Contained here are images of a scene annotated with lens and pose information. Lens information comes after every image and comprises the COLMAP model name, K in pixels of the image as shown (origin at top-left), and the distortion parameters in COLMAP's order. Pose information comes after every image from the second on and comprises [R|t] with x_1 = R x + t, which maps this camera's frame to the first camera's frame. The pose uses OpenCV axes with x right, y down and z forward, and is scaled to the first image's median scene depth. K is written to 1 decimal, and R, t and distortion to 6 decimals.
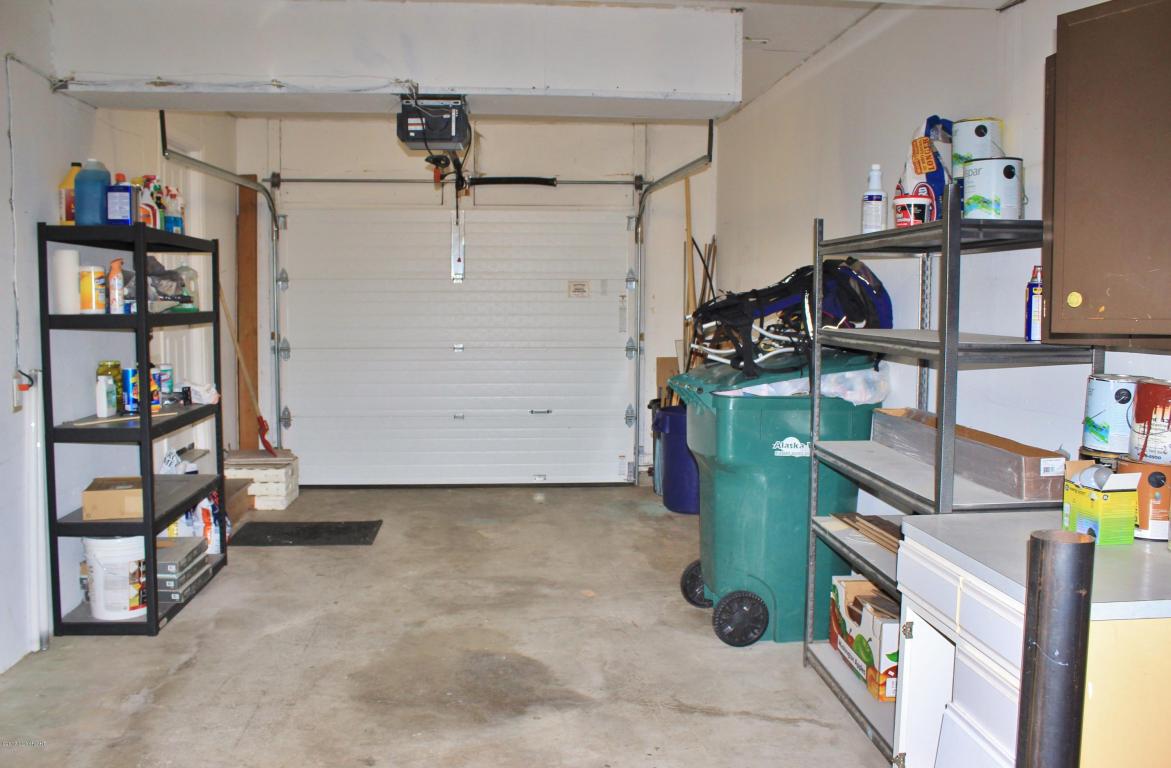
lens RADIAL K [[958.5, 0, 582.3], [0, 958.5, 398.7], [0, 0, 1]] dist [-0.181215, 0.162703]
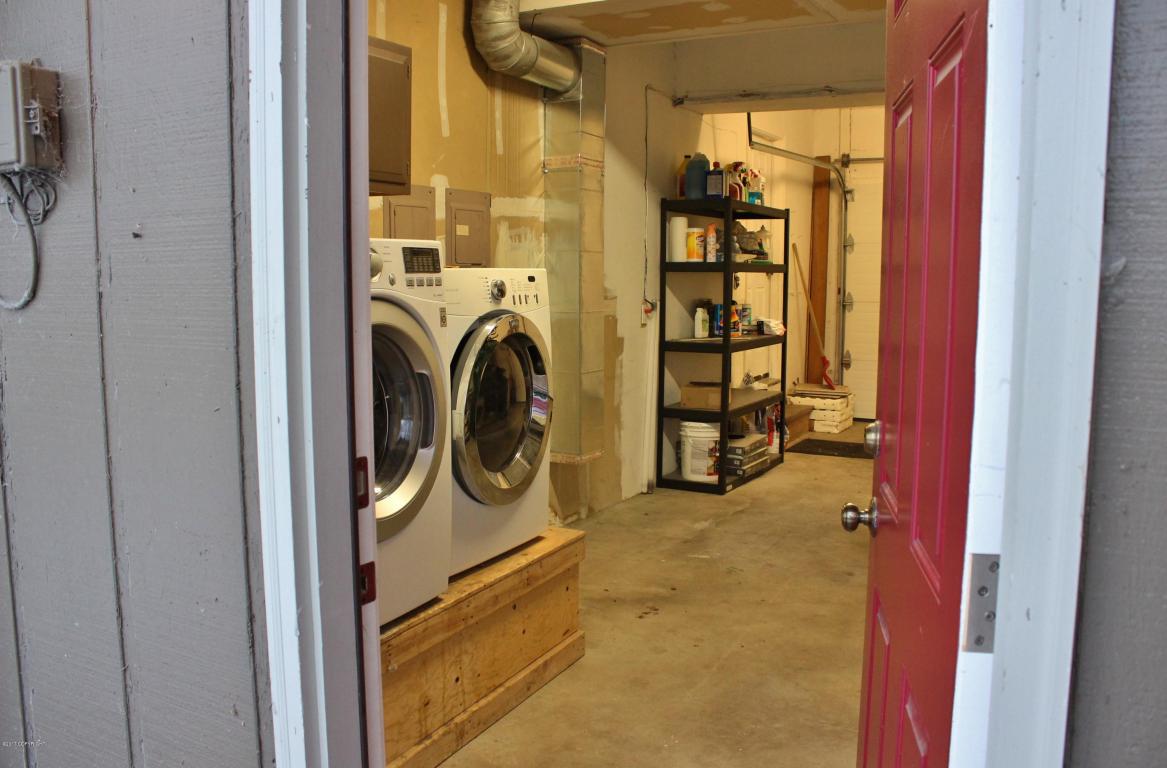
lens RADIAL K [[955.2, 0, 580.3], [0, 955.2, 398.7], [0, 0, 1]] dist [-0.181215, 0.162703]
pose [[0.814188, 0.061604, -0.577324, 0.171035], [-0.048567, 0.998096, 0.038010, 0.067494], [0.578566, -0.002908, 0.815630, -0.275627]]
